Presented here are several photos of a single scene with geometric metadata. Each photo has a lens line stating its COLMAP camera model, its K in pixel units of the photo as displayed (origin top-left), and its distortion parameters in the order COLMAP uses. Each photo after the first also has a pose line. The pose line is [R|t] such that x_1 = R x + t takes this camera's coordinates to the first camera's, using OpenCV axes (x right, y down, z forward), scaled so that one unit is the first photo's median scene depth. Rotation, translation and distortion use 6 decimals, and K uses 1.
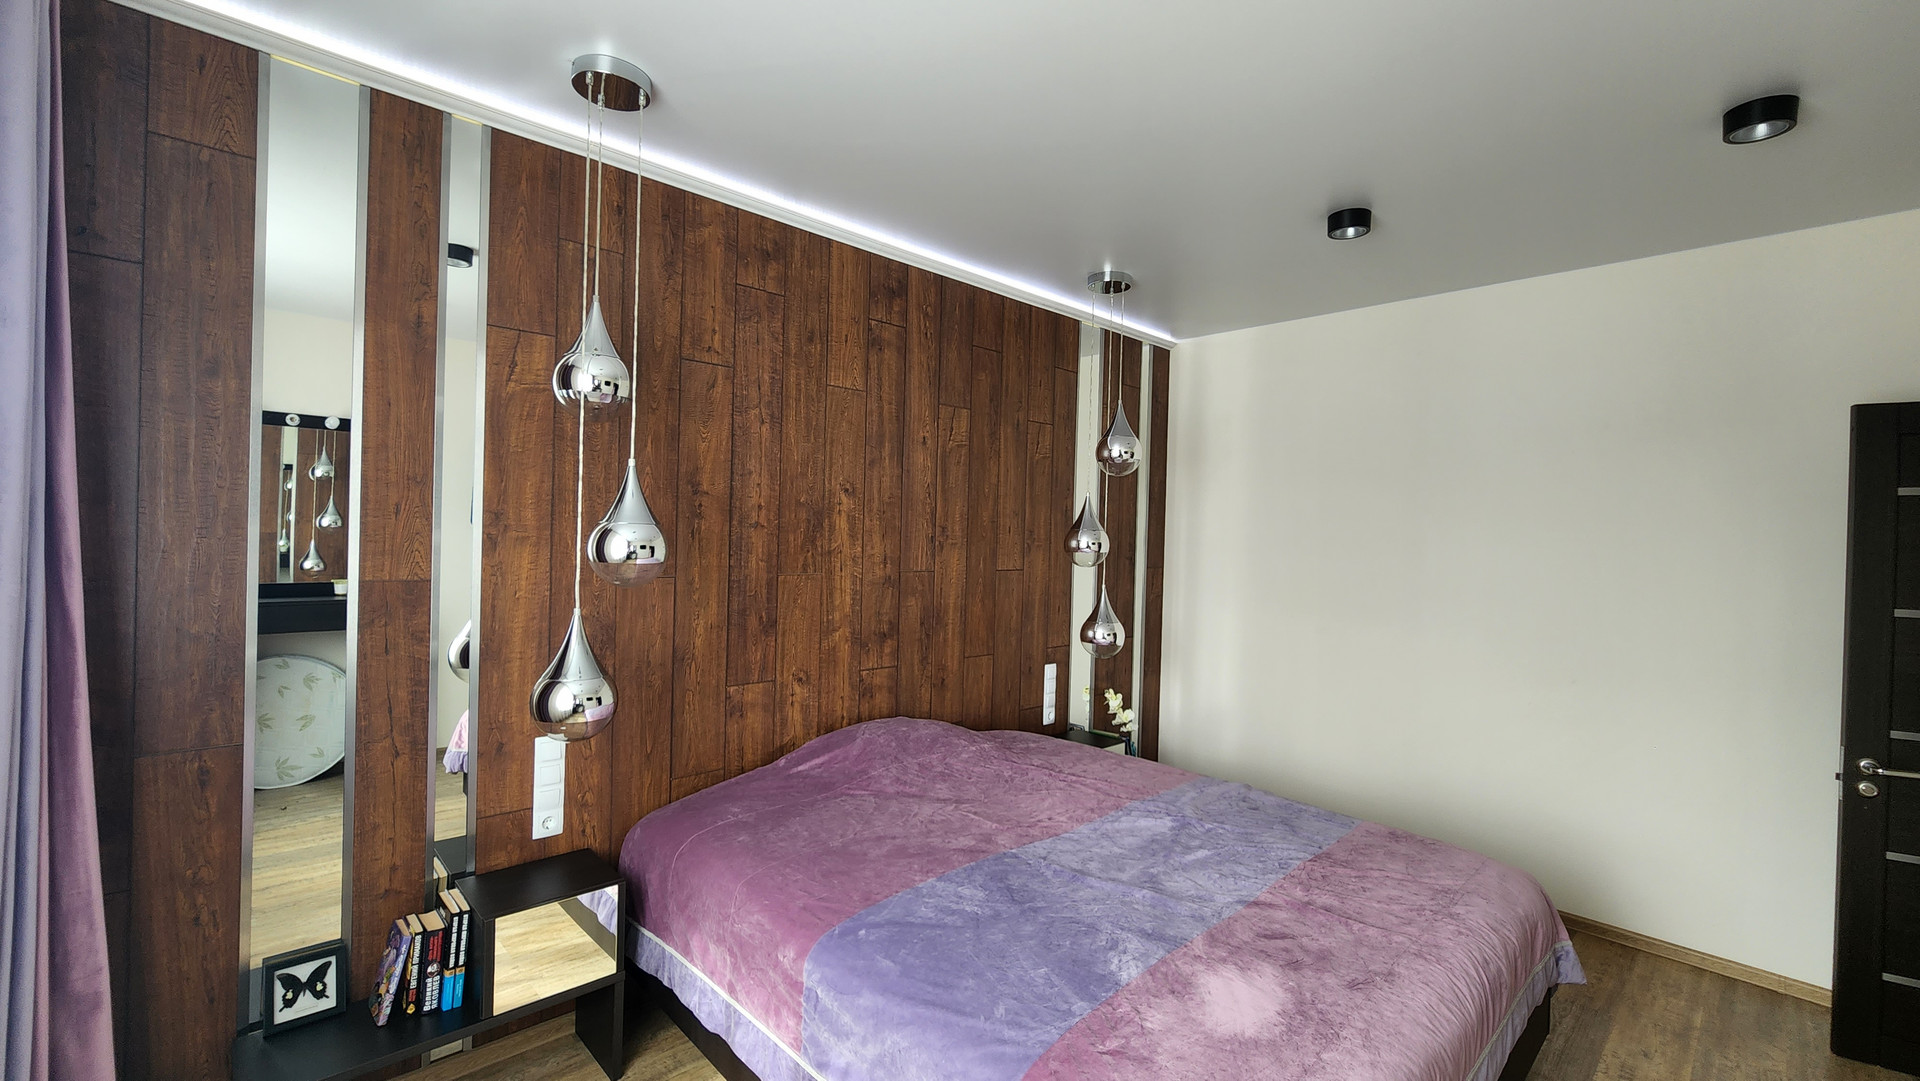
lens RADIAL K [[787.2, 0, 955.9], [0, 787.2, 551.3], [0, 0, 1]] dist [-0.011415, -0.000189]
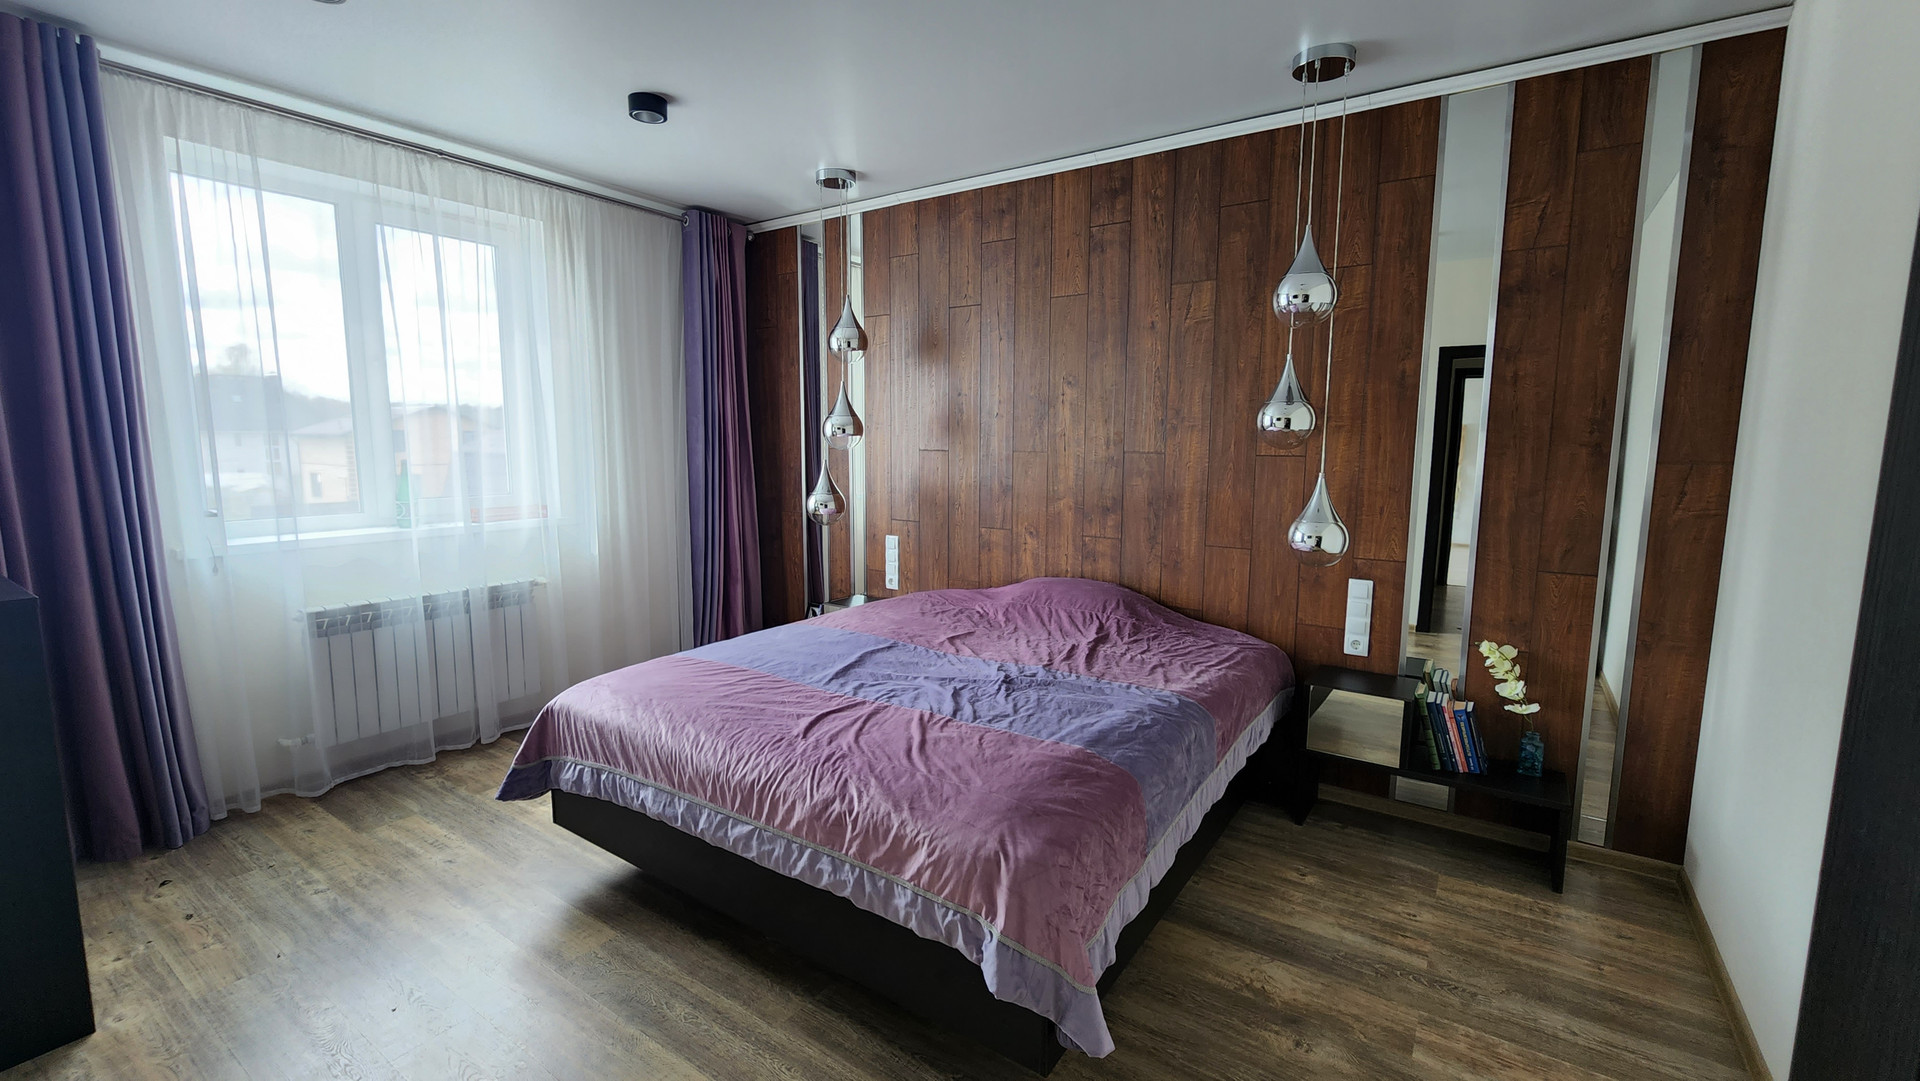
lens RADIAL K [[787.2, 0, 955.9], [0, 787.2, 533.0], [0, 0, 1]] dist [-0.011415, -0.000189]
pose [[0.218518, 0.104522, -0.970219, 0.957452], [-0.008590, 0.994415, 0.105194, 0.023691], [0.975795, -0.014652, 0.218195, 0.540109]]
